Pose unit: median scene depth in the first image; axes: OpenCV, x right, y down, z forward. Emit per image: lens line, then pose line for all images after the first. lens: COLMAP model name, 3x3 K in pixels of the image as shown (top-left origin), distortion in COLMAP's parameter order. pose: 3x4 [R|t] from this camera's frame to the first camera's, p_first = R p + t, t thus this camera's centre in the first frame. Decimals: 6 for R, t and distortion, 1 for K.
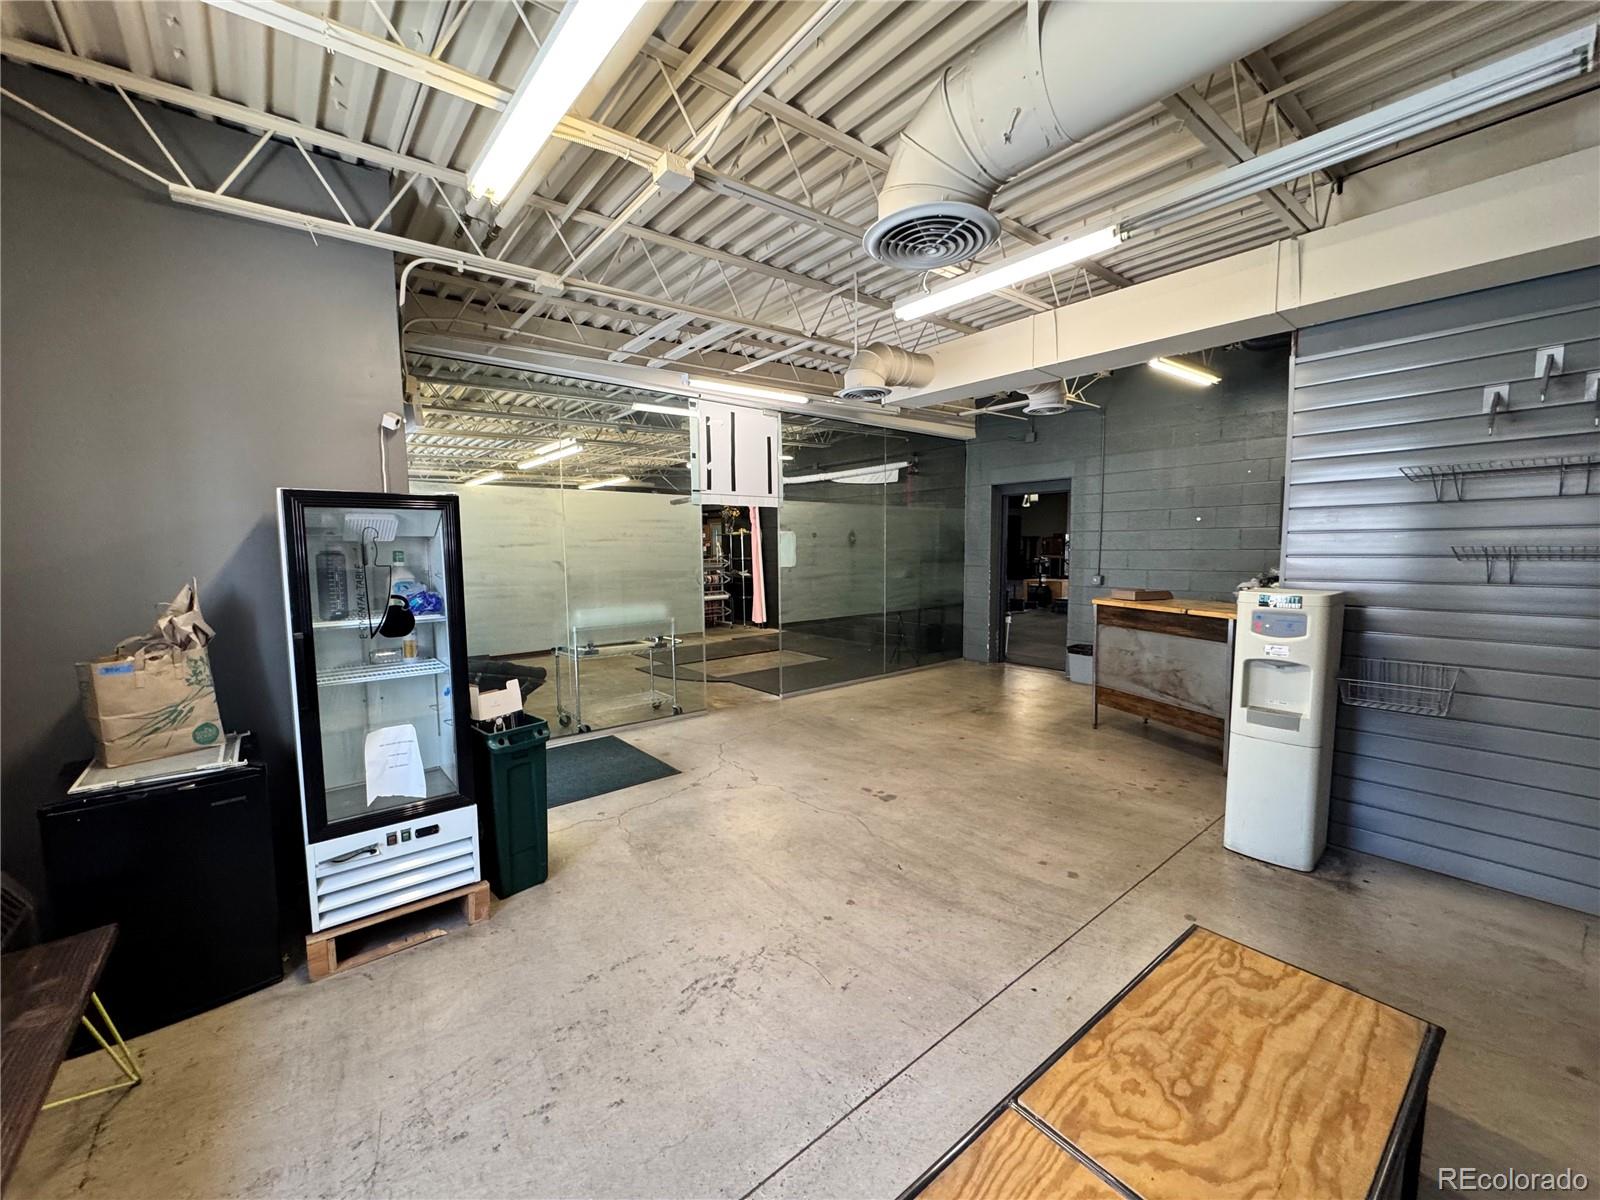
lens RADIAL K [[636.7, 0, 795.1], [0, 636.7, 601.0], [0, 0, 1]] dist [-0.005420, -0.000320]
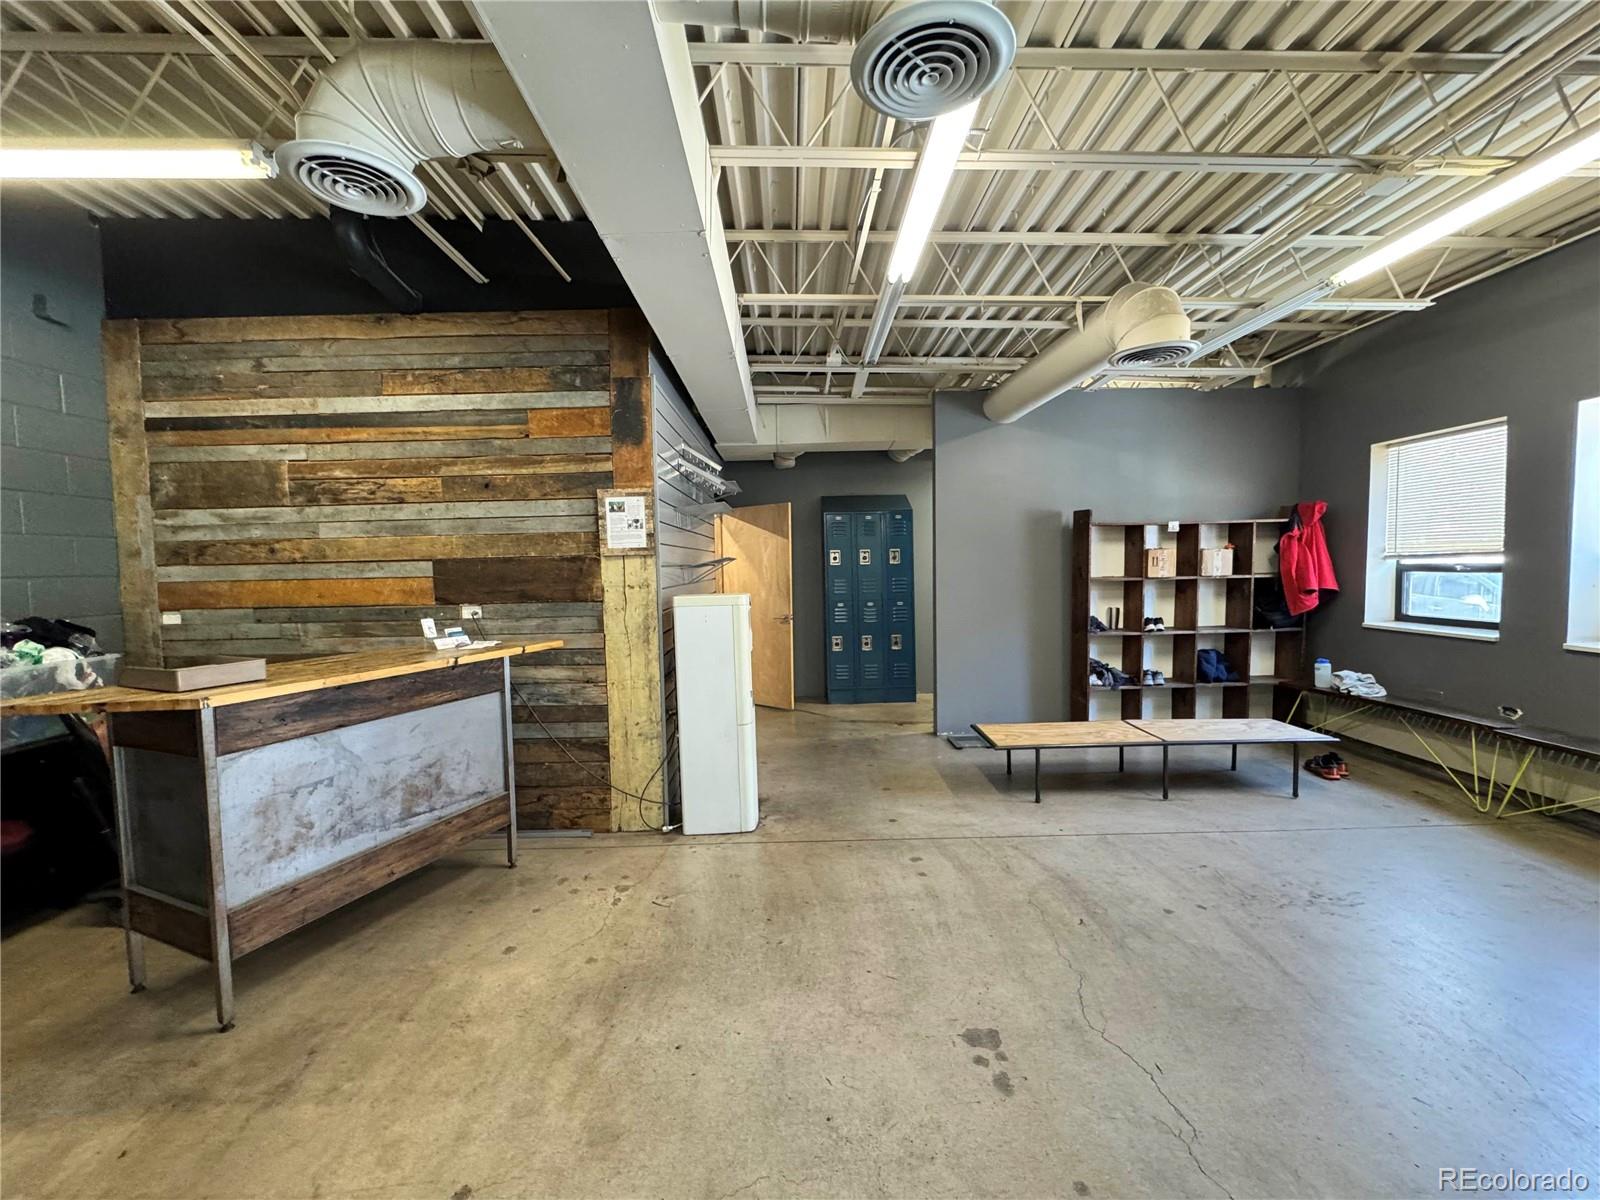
lens RADIAL K [[636.7, 0, 796.7], [0, 636.7, 600.5], [0, 0, 1]] dist [-0.005420, -0.000320]
pose [[-0.781738, -0.006369, 0.623574, -0.047589], [0.081468, 0.990335, 0.112246, -0.097149], [-0.618262, 0.138548, -0.773664, 1.431504]]
